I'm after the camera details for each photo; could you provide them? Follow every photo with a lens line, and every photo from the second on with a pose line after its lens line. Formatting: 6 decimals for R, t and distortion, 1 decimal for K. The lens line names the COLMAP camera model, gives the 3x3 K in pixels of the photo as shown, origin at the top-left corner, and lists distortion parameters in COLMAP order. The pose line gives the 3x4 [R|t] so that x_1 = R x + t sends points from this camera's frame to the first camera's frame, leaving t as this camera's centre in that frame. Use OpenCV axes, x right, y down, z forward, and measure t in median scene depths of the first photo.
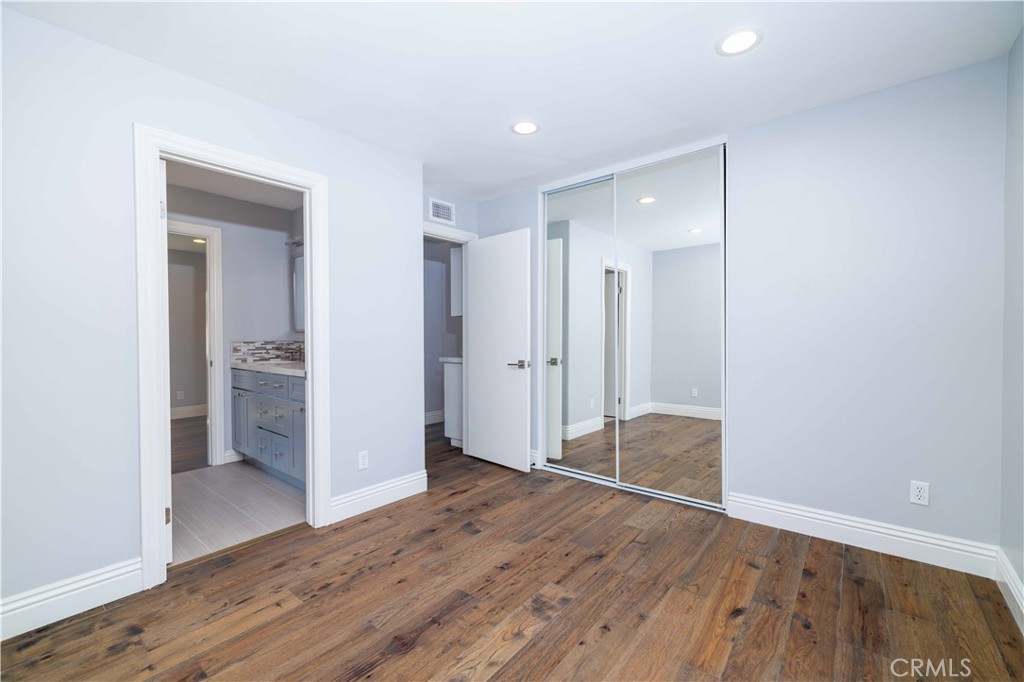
lens RADIAL K [[431.5, 0, 514.4], [0, 431.5, 339.7], [0, 0, 1]] dist [0.001633, -0.000384]
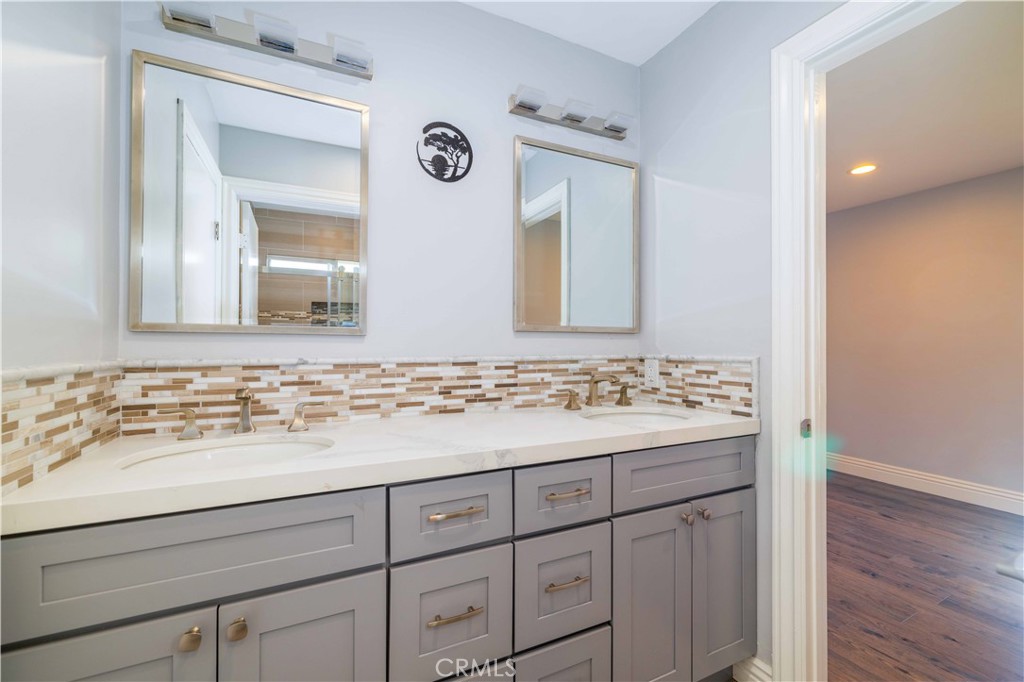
lens RADIAL K [[431.5, 0, 512.7], [0, 431.5, 343.5], [0, 0, 1]] dist [0.001633, -0.000384]
pose [[0.402133, 0.009111, 0.915536, -1.410767], [-0.001057, 0.999954, -0.009487, -0.016748], [-0.915581, 0.002847, 0.402125, 1.457491]]
